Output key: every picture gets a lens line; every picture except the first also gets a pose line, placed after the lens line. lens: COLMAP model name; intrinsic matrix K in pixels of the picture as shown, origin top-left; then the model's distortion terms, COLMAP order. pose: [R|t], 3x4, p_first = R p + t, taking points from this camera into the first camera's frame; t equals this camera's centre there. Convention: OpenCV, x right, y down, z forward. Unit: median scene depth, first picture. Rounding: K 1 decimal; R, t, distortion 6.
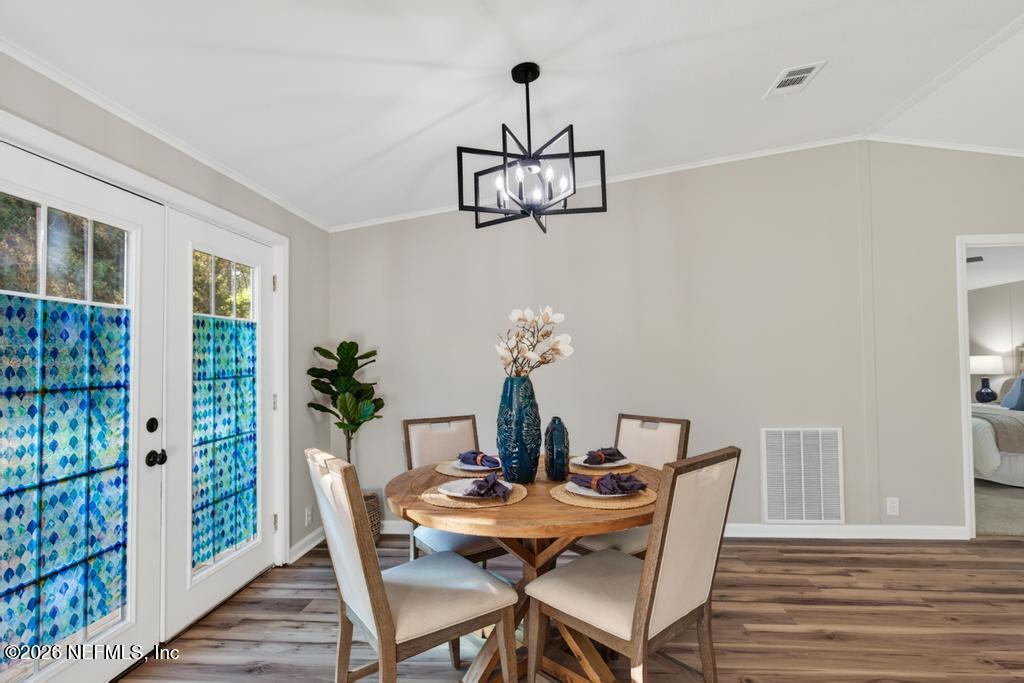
lens RADIAL K [[523.0, 0, 511.1], [0, 523.0, 346.1], [0, 0, 1]] dist [-0.000062, 0.000027]
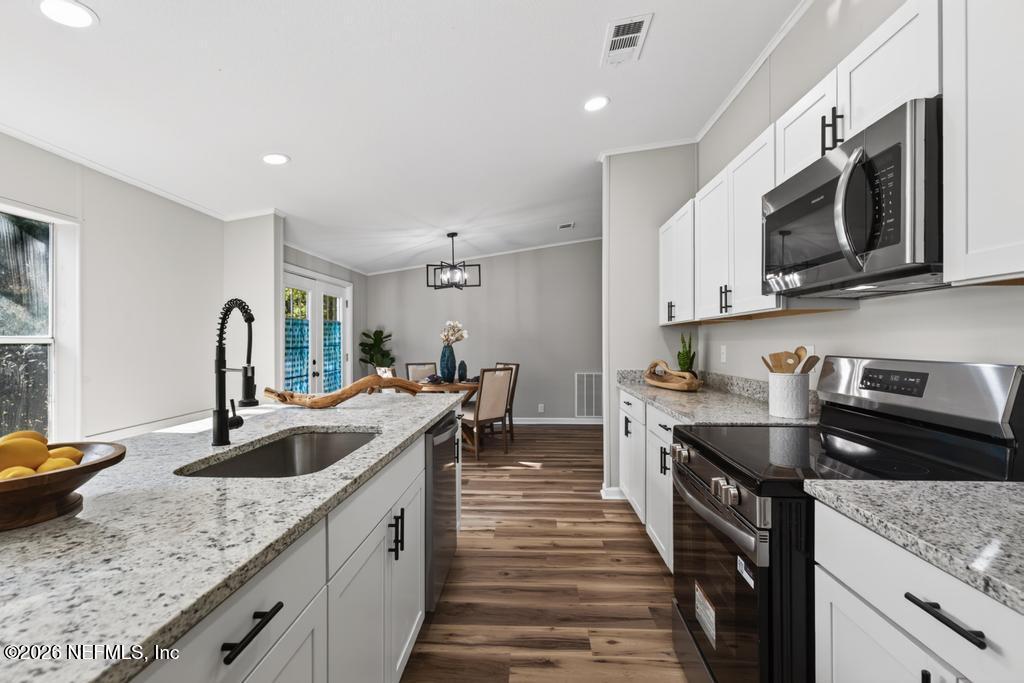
lens RADIAL K [[497.2, 0, 512.0], [0, 497.2, 341.5], [0, 0, 1]] dist [-0.002535, -0.000678]
pose [[0.999558, 0.009574, 0.028147, 0.278390], [-0.010400, 0.999515, 0.029362, -0.044662], [-0.027853, -0.029641, 0.999172, -1.657620]]
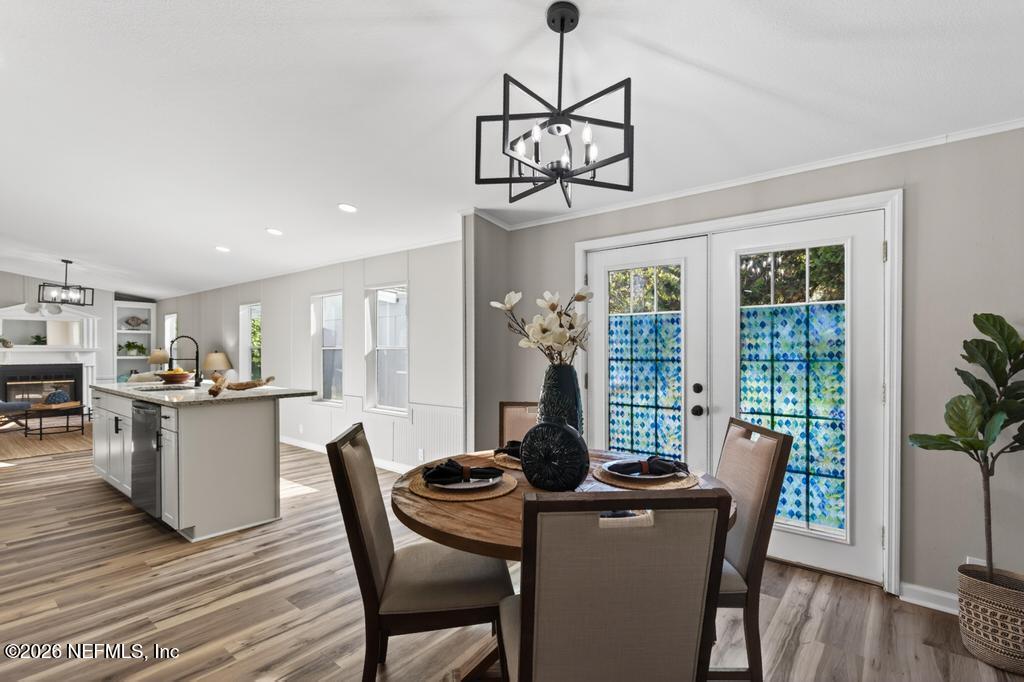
lens RADIAL K [[481.6, 0, 509.4], [0, 481.6, 349.3], [0, 0, 1]] dist [-0.000852, -0.000064]
pose [[-0.580469, 0.012576, -0.814185, 0.759615], [0.028419, 0.999584, -0.004821, 0.032634], [0.813786, -0.025937, -0.580585, 1.403314]]
